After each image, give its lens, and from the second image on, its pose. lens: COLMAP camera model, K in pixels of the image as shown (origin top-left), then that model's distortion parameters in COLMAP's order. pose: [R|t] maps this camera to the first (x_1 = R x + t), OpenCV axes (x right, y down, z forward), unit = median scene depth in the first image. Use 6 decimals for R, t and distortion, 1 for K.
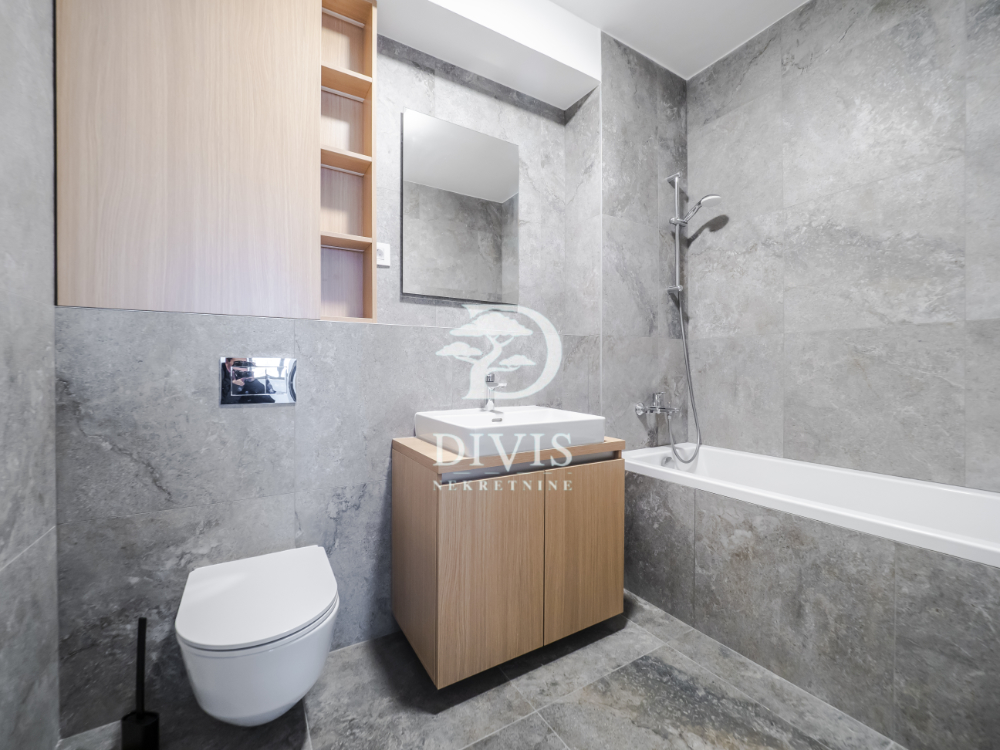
lens RADIAL K [[410.6, 0, 490.4], [0, 410.6, 372.2], [0, 0, 1]] dist [-0.015485, 0.000742]
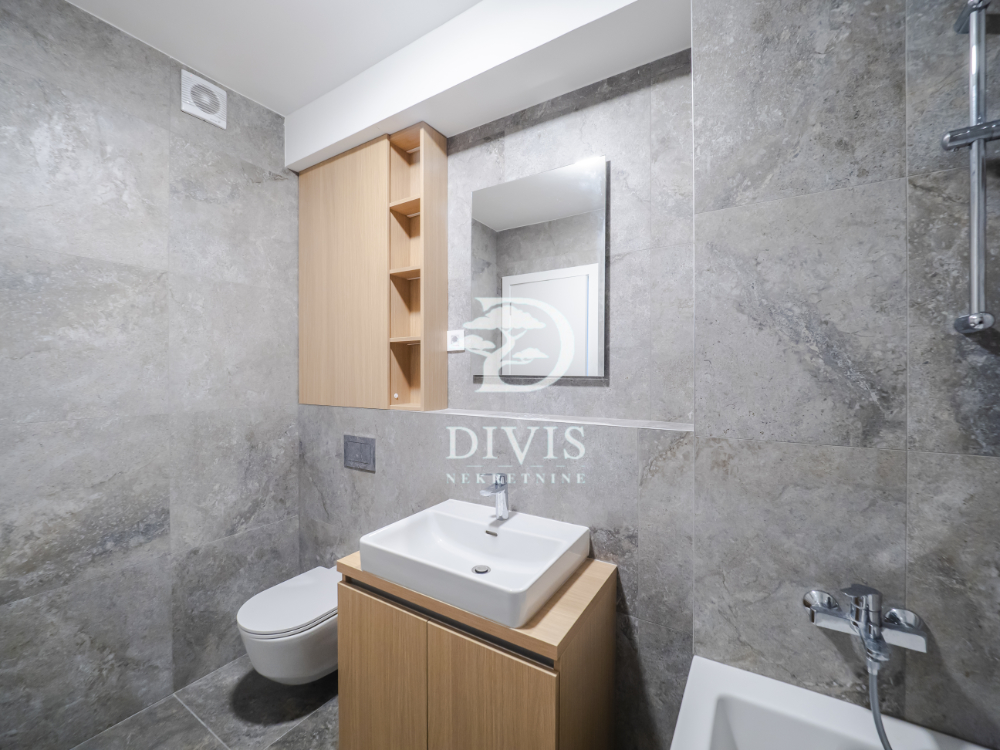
lens RADIAL K [[410.6, 0, 495.5], [0, 410.6, 373.6], [0, 0, 1]] dist [-0.015485, 0.000742]
pose [[0.464062, -0.000209, -0.885803, 0.613647], [-0.003889, 0.999990, -0.002274, -0.167584], [0.885794, 0.004500, 0.464056, 0.497539]]
